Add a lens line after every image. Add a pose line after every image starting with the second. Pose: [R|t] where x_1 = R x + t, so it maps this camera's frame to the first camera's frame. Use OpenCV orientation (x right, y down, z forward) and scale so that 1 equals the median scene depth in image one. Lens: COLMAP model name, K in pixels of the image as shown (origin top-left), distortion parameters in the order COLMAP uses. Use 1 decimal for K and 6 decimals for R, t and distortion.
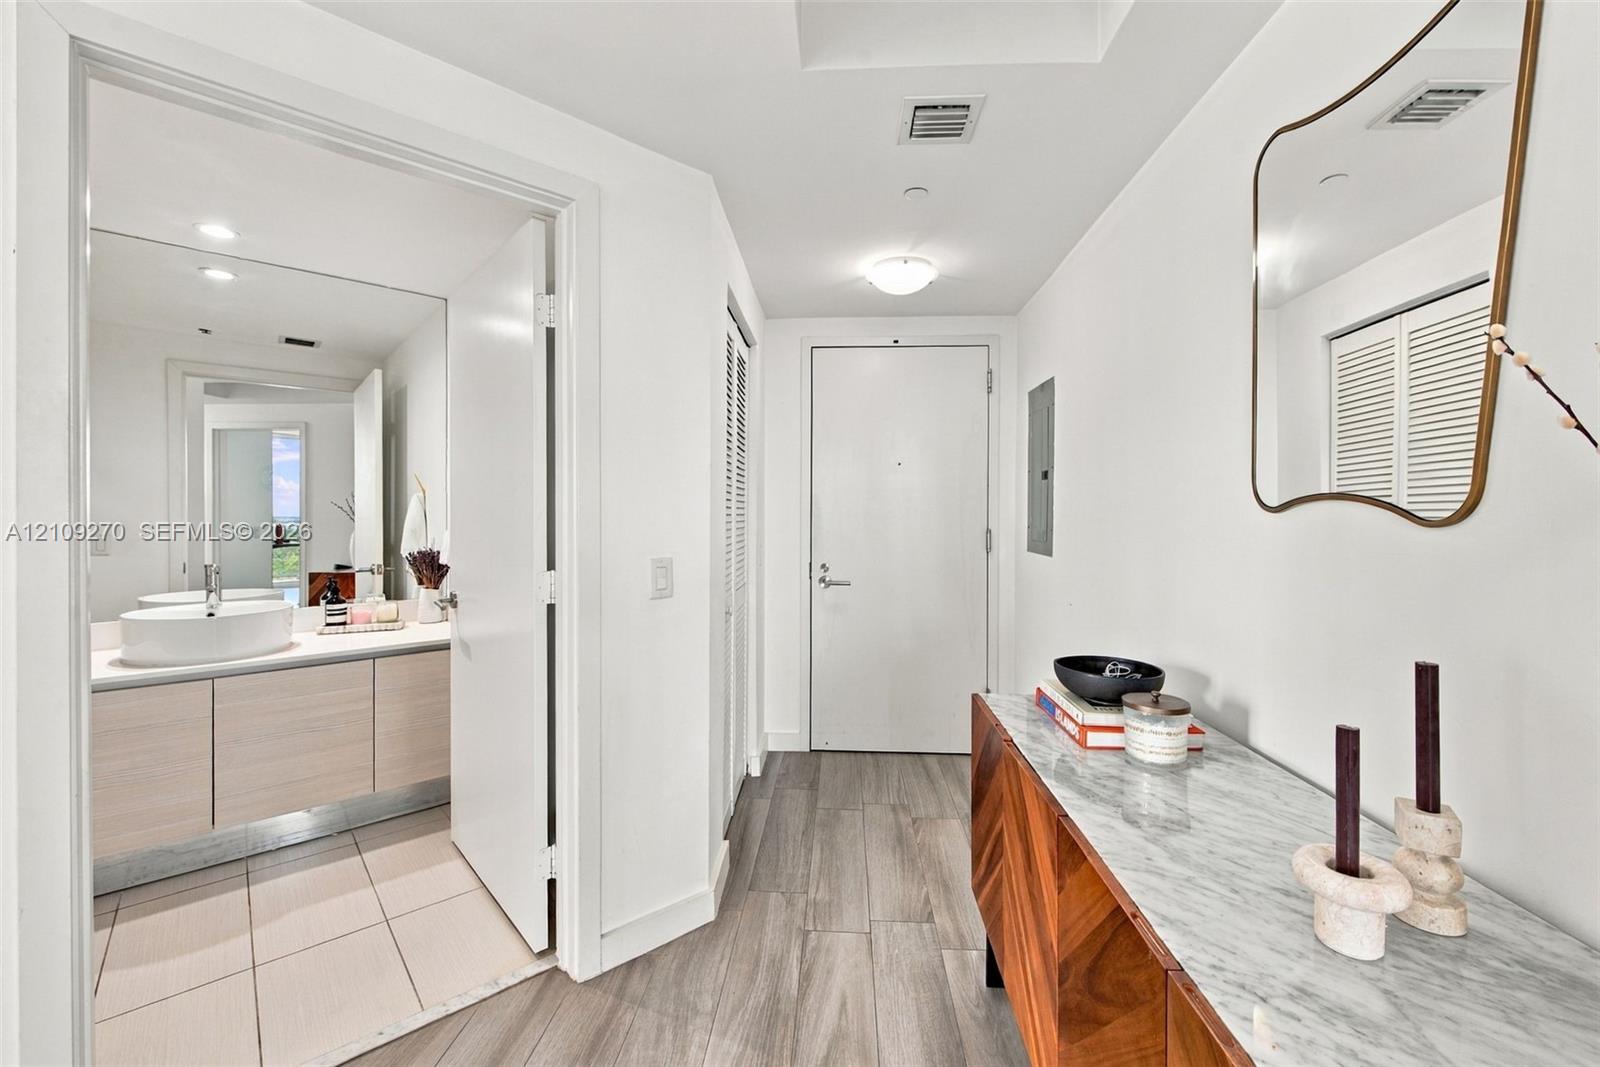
lens RADIAL K [[649.1, 0, 799.9], [0, 649.1, 522.1], [0, 0, 1]] dist [0.001054, 0.000110]
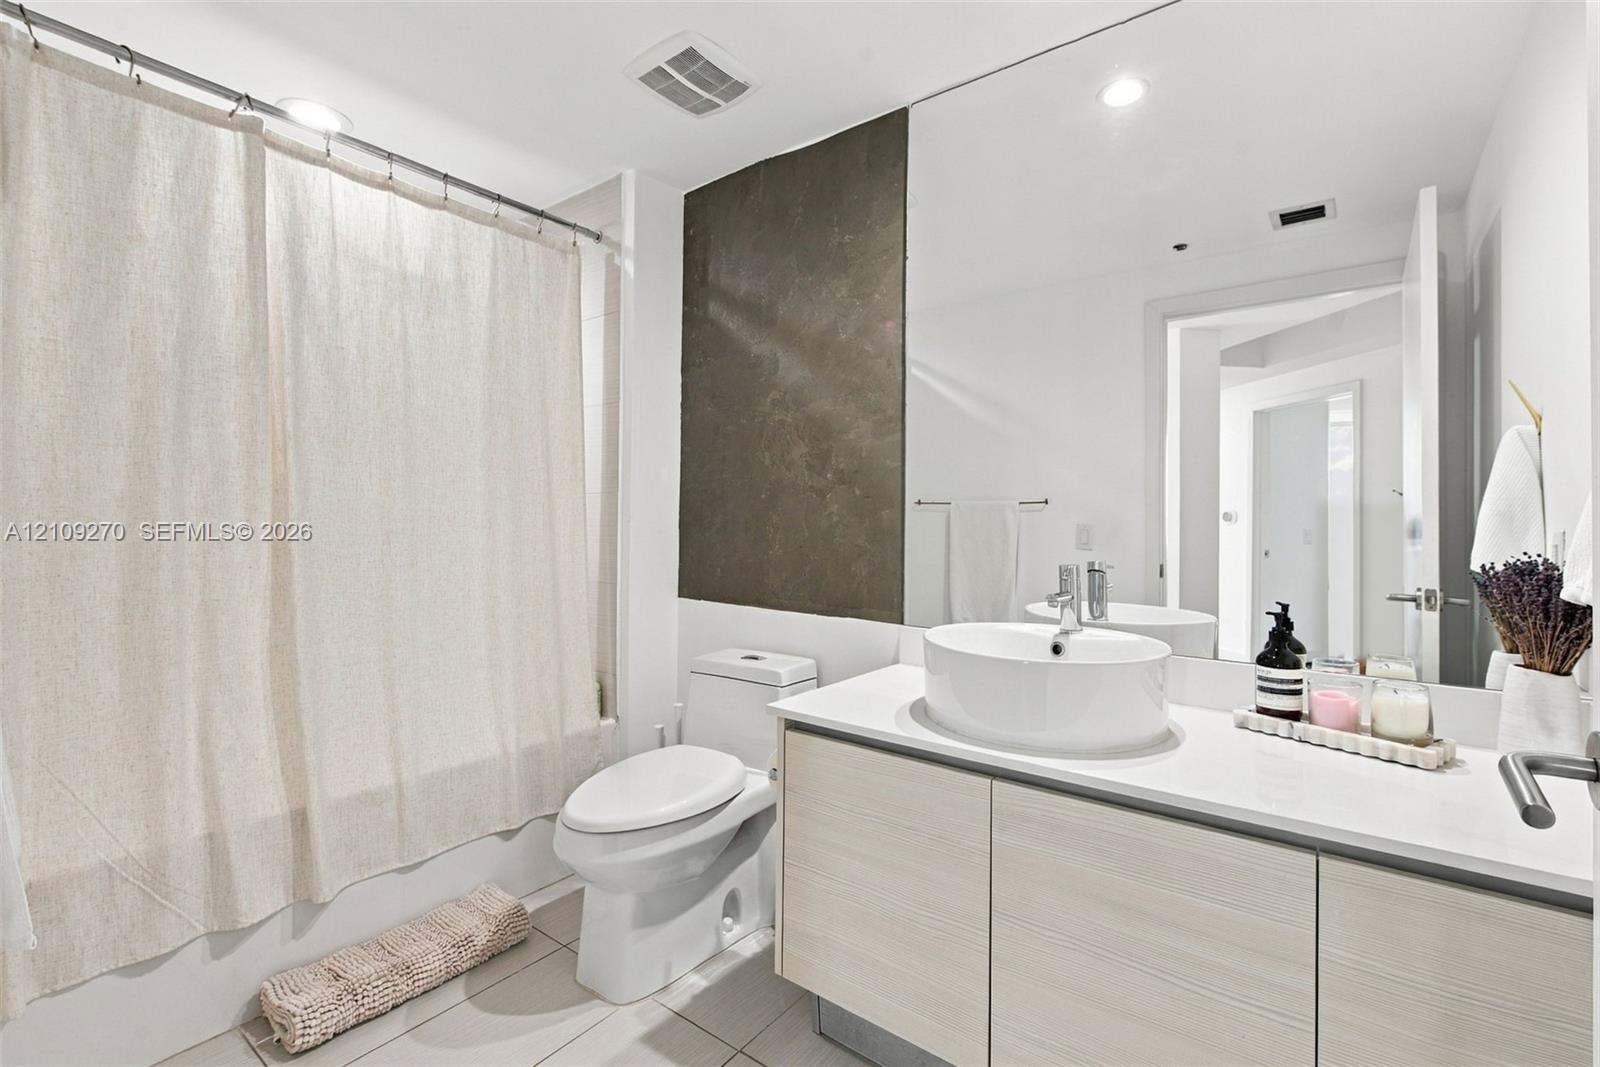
lens RADIAL K [[699.1, 0, 800.4], [0, 699.1, 519.4], [0, 0, 1]] dist [0.000590, -0.011325]
pose [[0.192517, -0.003946, -0.981286, -0.283792], [-0.019198, 0.999785, -0.007787, 0.032176], [0.981106, 0.020338, 0.192400, 0.538984]]
